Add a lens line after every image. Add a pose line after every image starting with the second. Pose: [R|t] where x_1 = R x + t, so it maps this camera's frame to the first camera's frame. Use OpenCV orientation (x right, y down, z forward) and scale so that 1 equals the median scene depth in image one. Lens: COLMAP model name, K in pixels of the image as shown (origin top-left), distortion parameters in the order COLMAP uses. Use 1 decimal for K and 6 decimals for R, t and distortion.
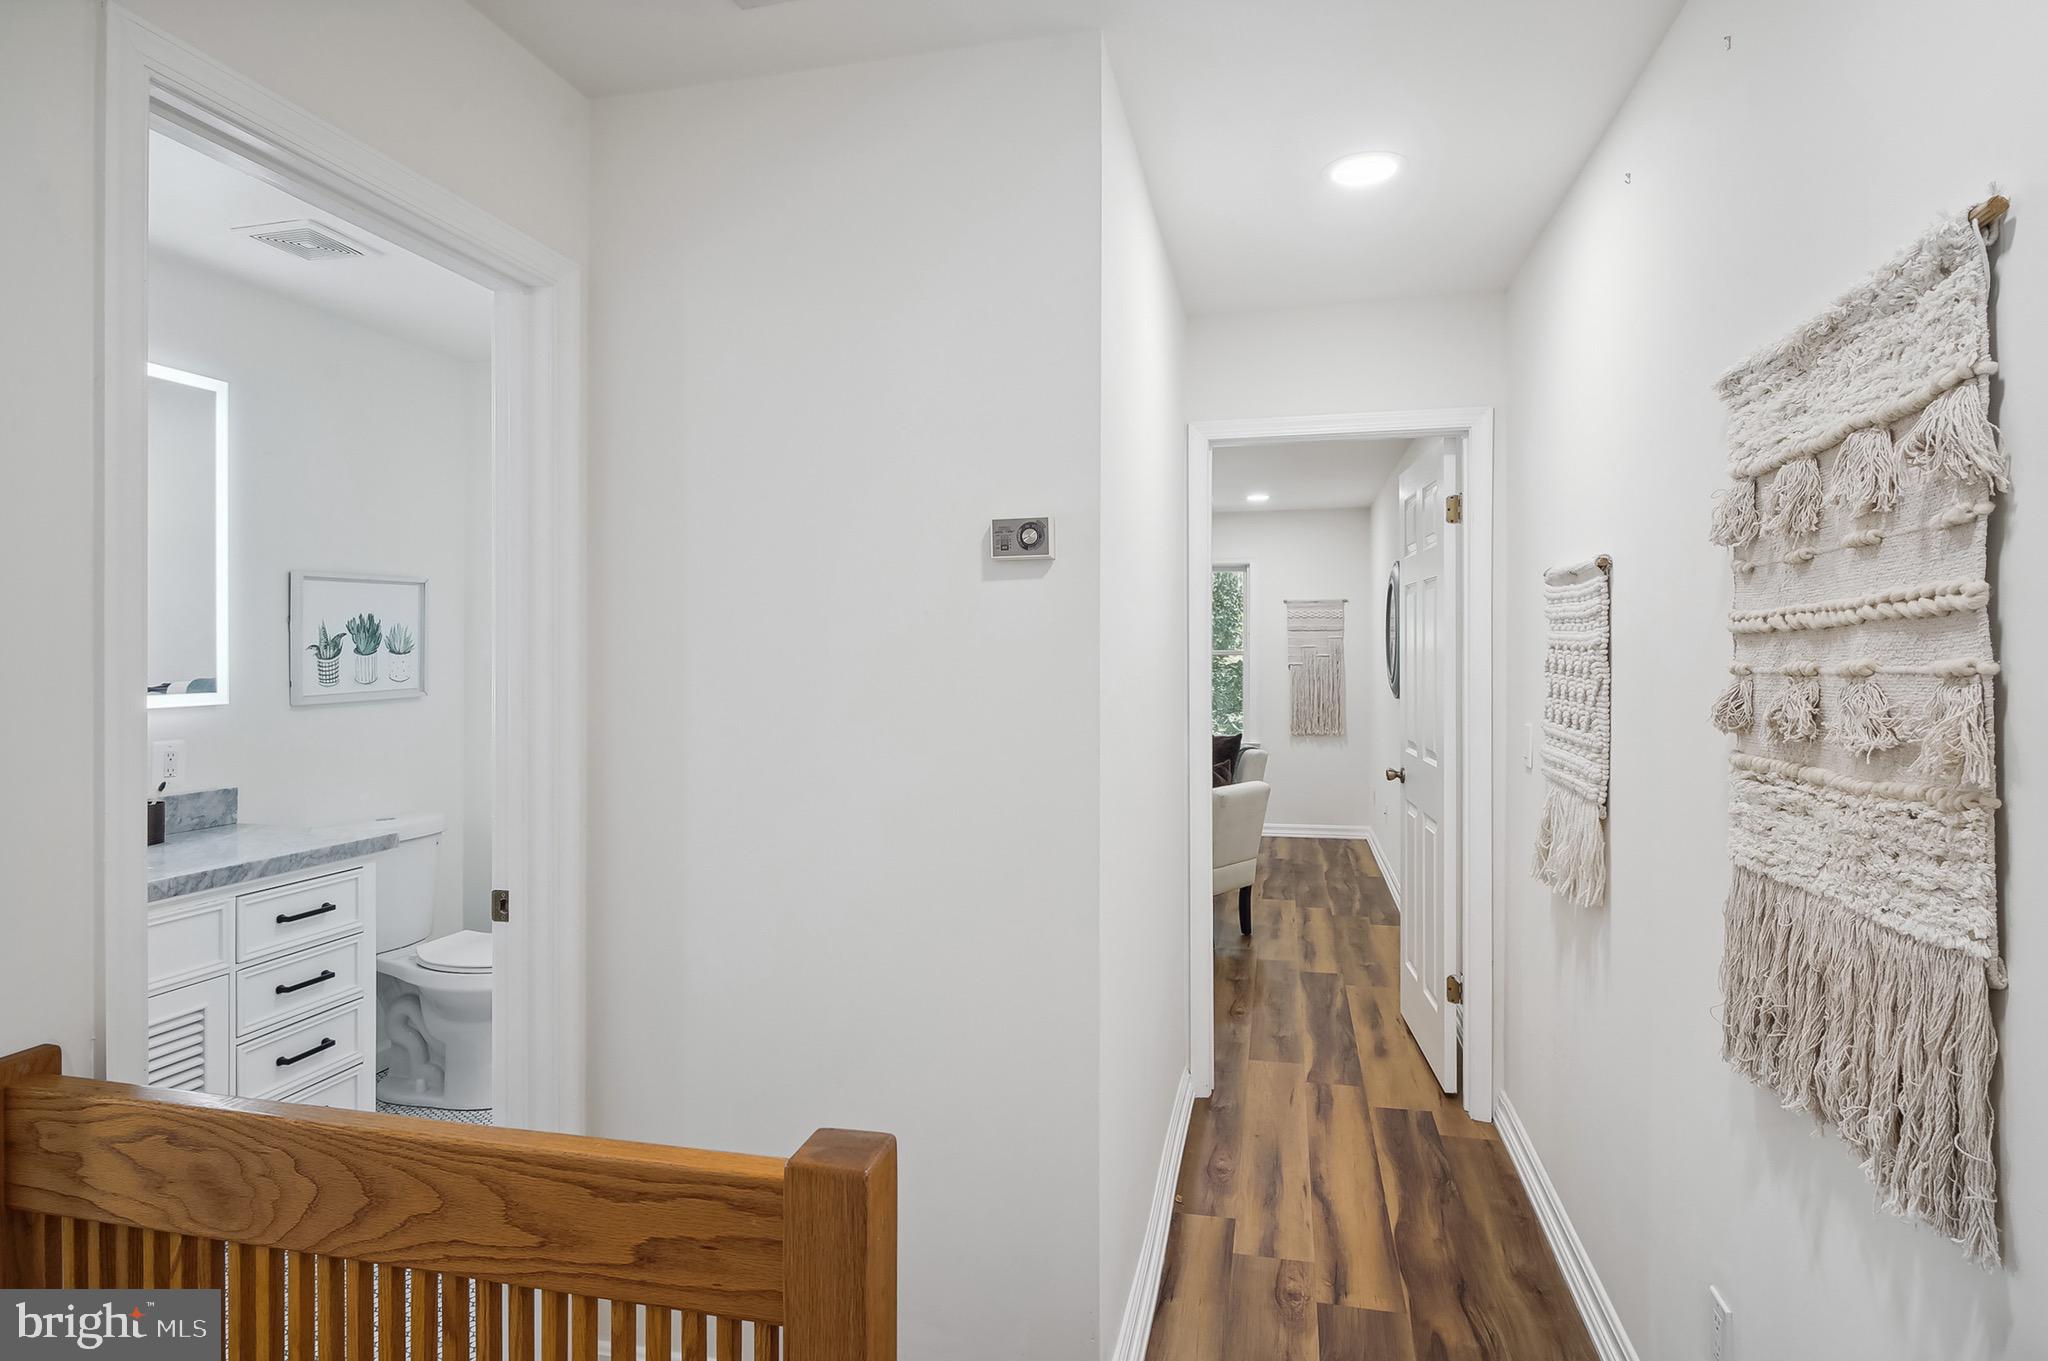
lens RADIAL K [[1093.4, 0, 1027.4], [0, 1093.4, 650.7], [0, 0, 1]] dist [-0.004190, -0.001842]
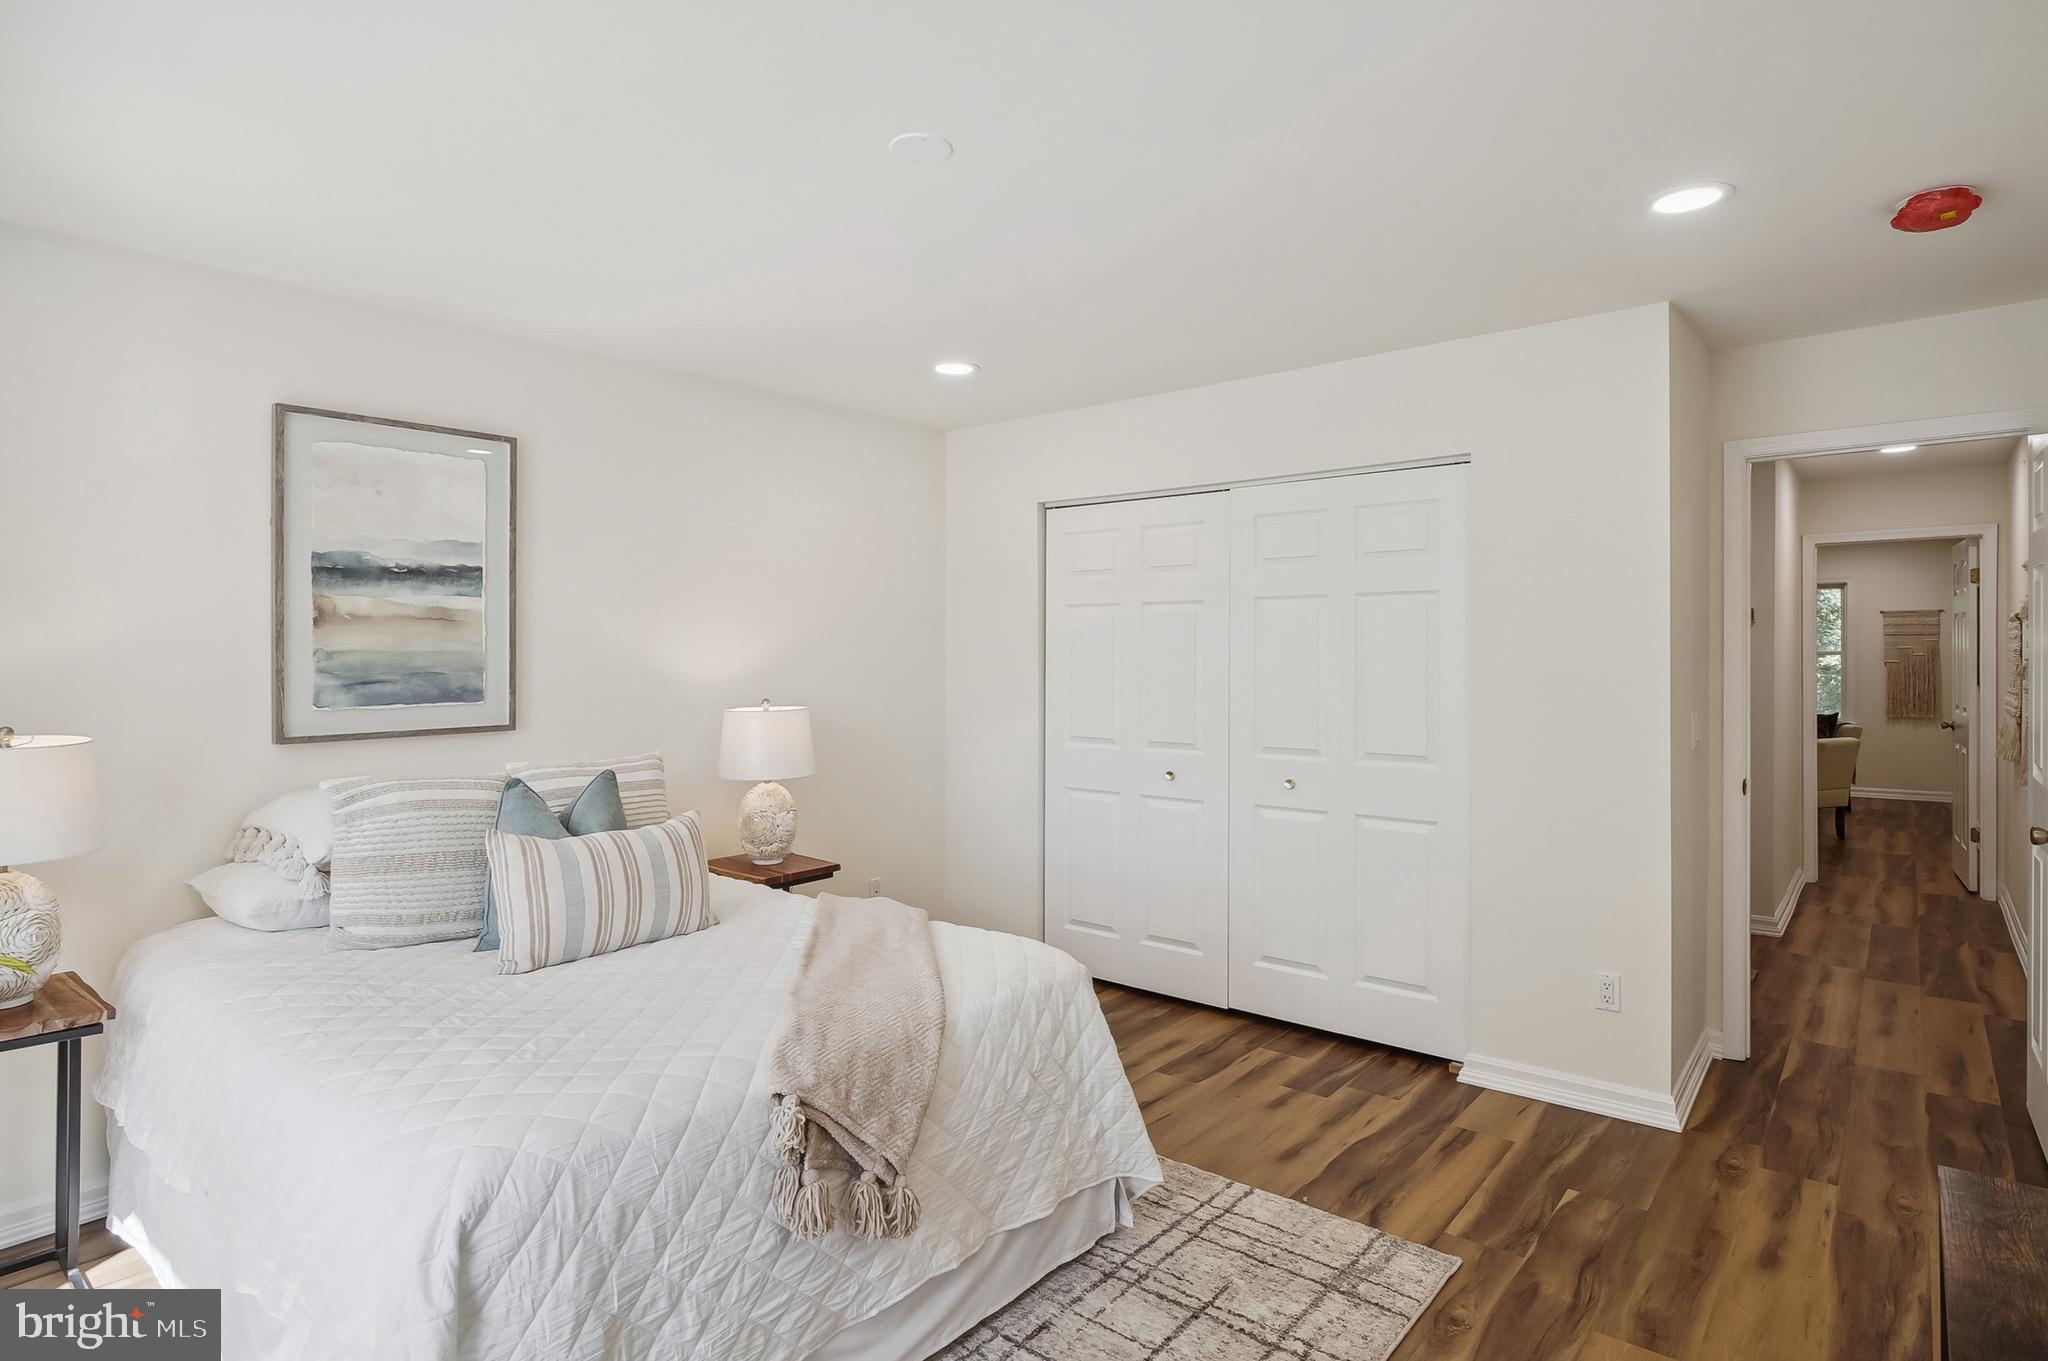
lens RADIAL K [[1093.4, 0, 1027.4], [0, 1093.4, 650.7], [0, 0, 1]] dist [-0.004190, -0.001842]
pose [[0.900149, 0.002225, -0.435577, -0.242873], [-0.001471, 0.999997, 0.002068, -0.003496], [0.435580, -0.001220, 0.900149, -1.308359]]
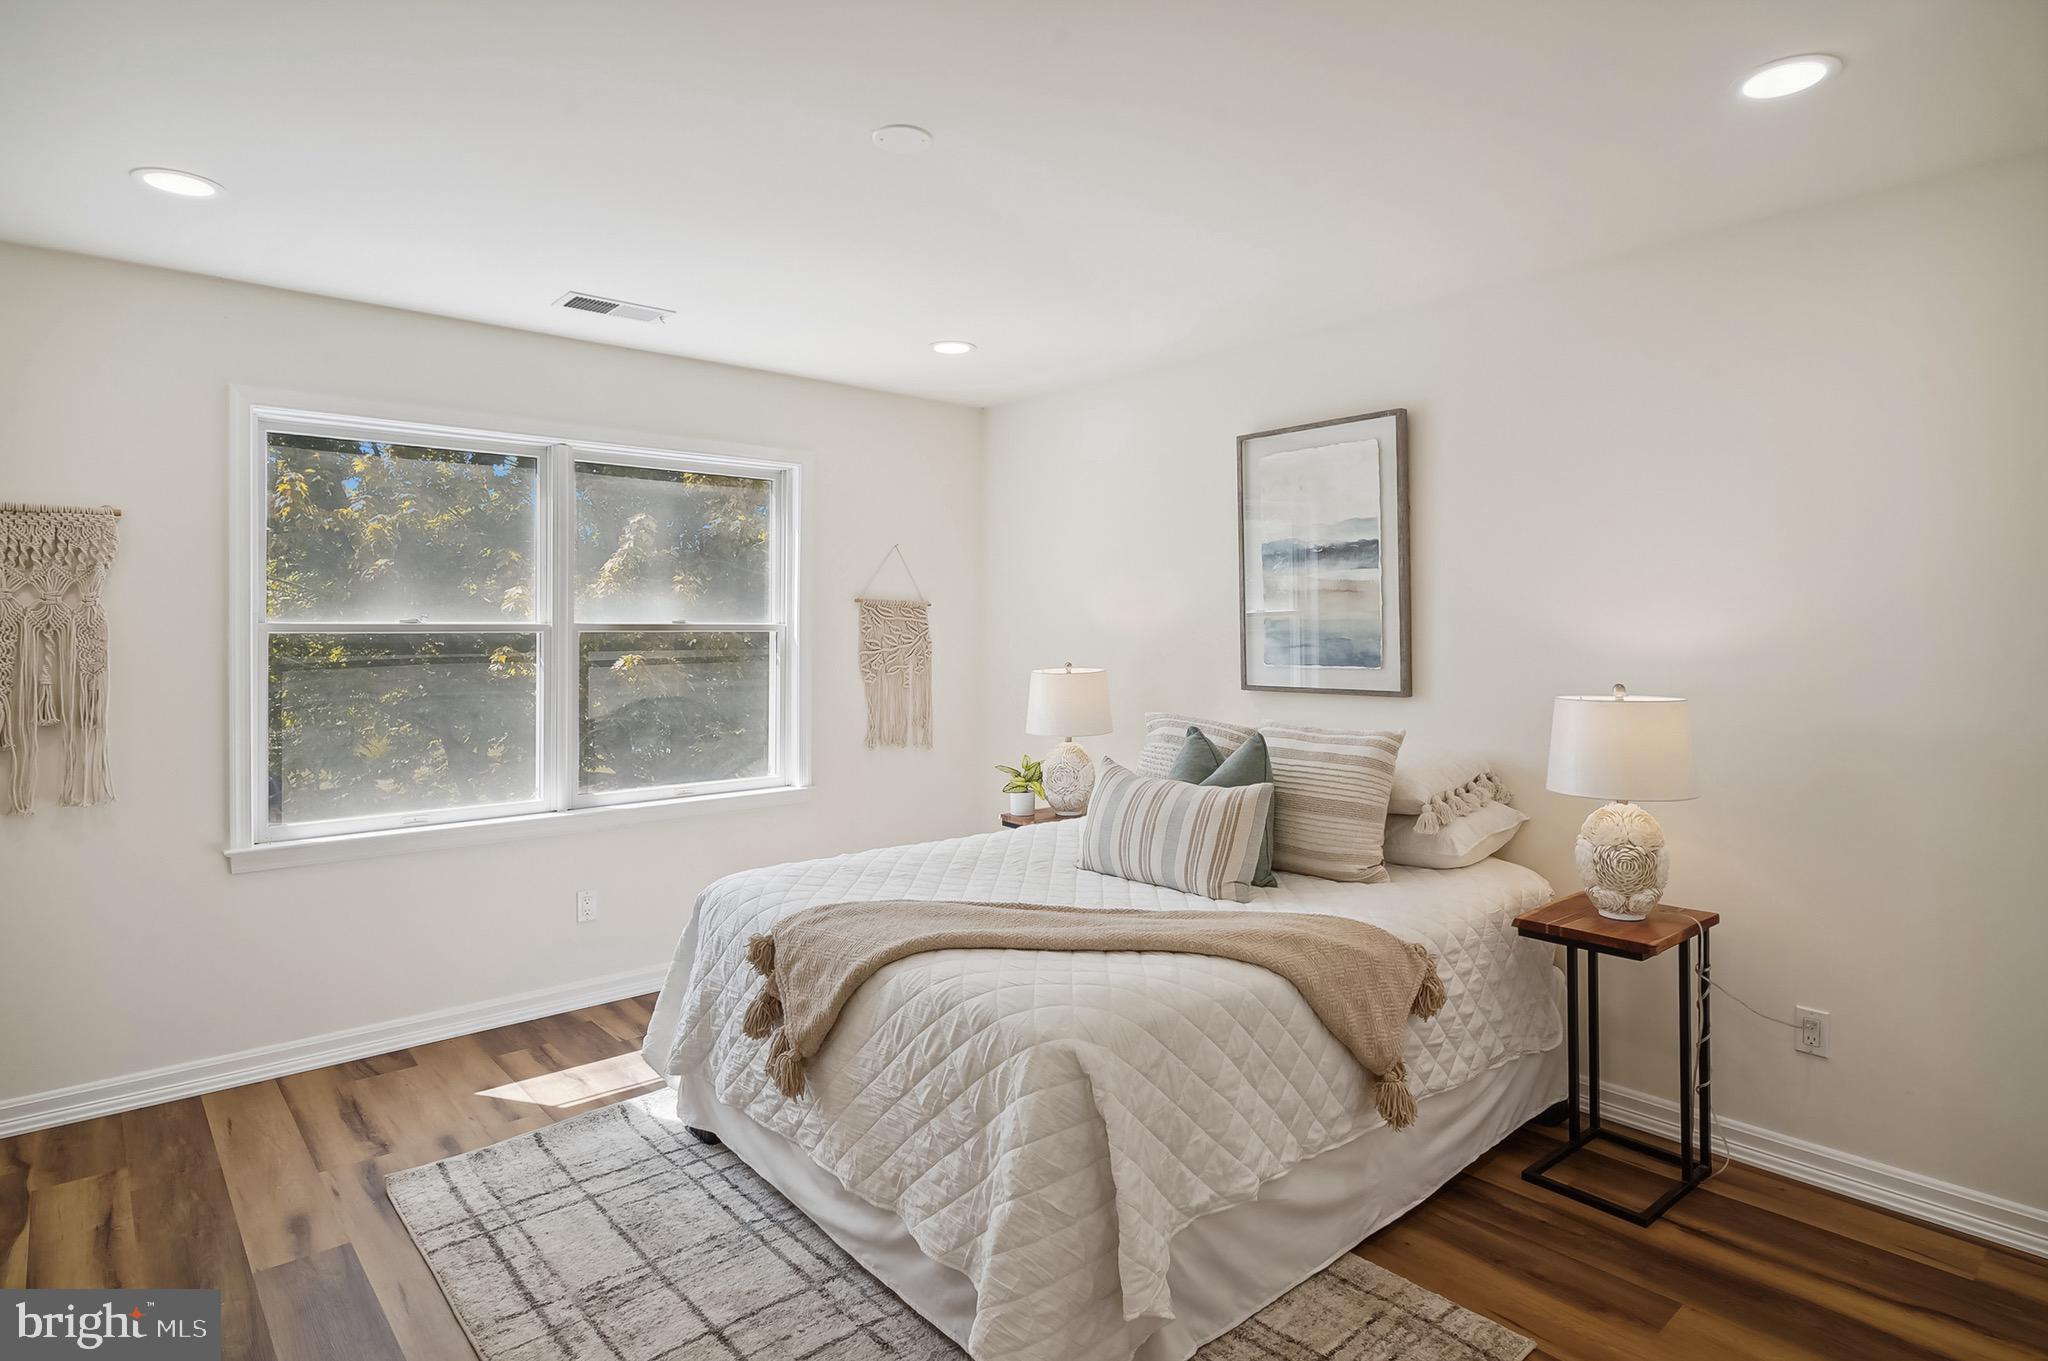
lens RADIAL K [[1096.2, 0, 1022.2], [0, 1096.2, 621.8], [0, 0, 1]] dist [0.001035, 0.000005]
pose [[-0.586288, -0.000580, -0.810103, 0.431794], [0.003554, 0.999988, -0.003288, 0.027228], [0.810095, -0.004807, -0.586279, 2.658523]]
